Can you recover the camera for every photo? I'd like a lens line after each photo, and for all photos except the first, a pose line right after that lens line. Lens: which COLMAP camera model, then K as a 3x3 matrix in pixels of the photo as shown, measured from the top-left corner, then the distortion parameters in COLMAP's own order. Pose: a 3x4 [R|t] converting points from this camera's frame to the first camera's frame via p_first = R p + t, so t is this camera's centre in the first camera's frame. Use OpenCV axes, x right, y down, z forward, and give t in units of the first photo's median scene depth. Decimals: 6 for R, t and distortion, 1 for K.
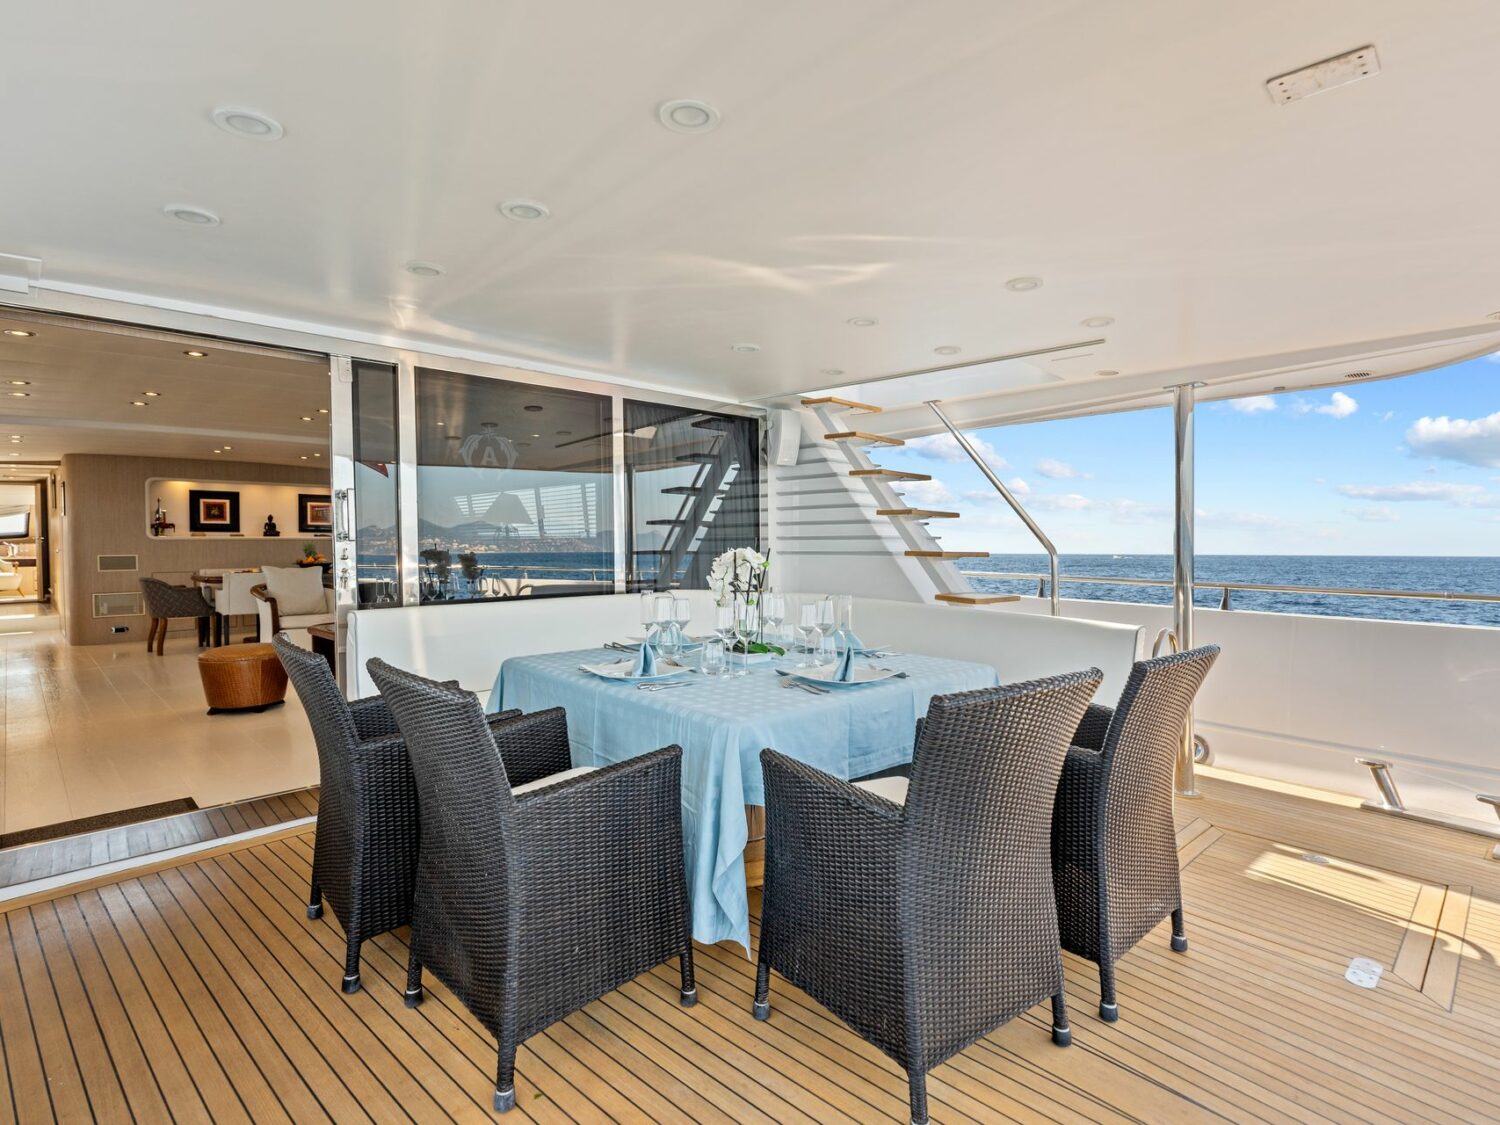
lens RADIAL K [[747.9, 0, 760.1], [0, 747.9, 571.3], [0, 0, 1]] dist [-0.001142, 0.002437]
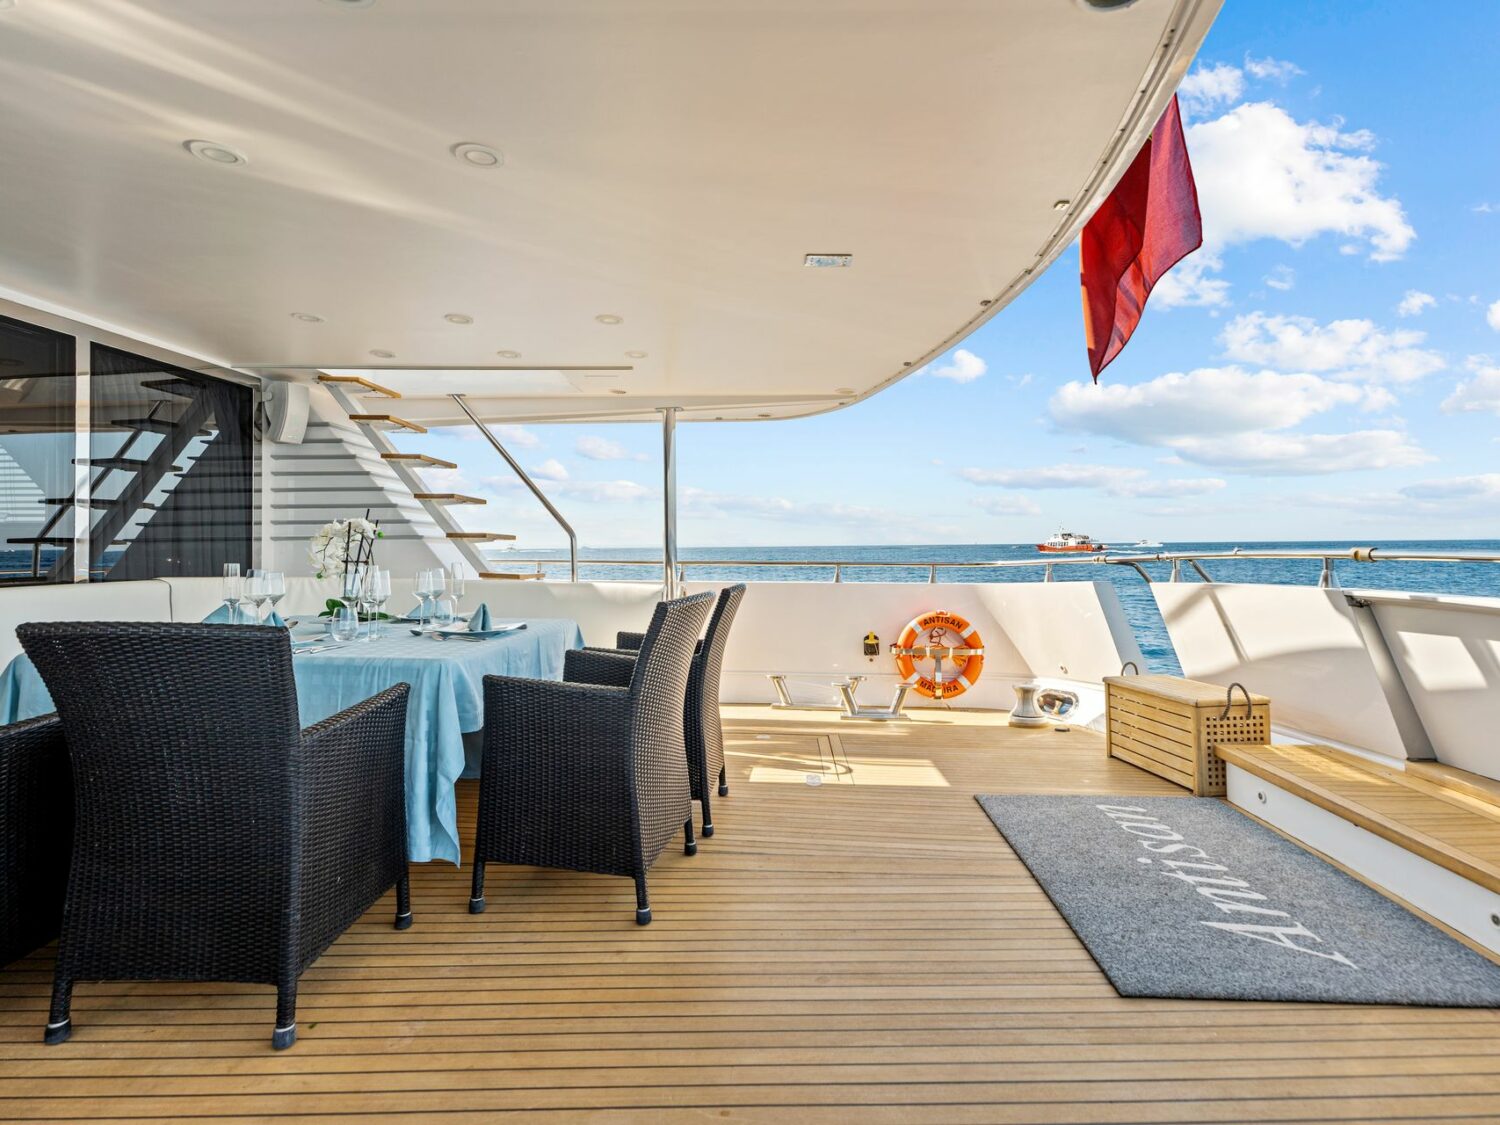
lens RADIAL K [[747.9, 0, 753.2], [0, 747.9, 553.2], [0, 0, 1]] dist [-0.001142, 0.002437]
pose [[0.738106, -0.011198, 0.674591, -0.194567], [0.030124, 0.999412, -0.016370, 0.030772], [-0.674012, 0.032405, 0.738010, -0.069108]]
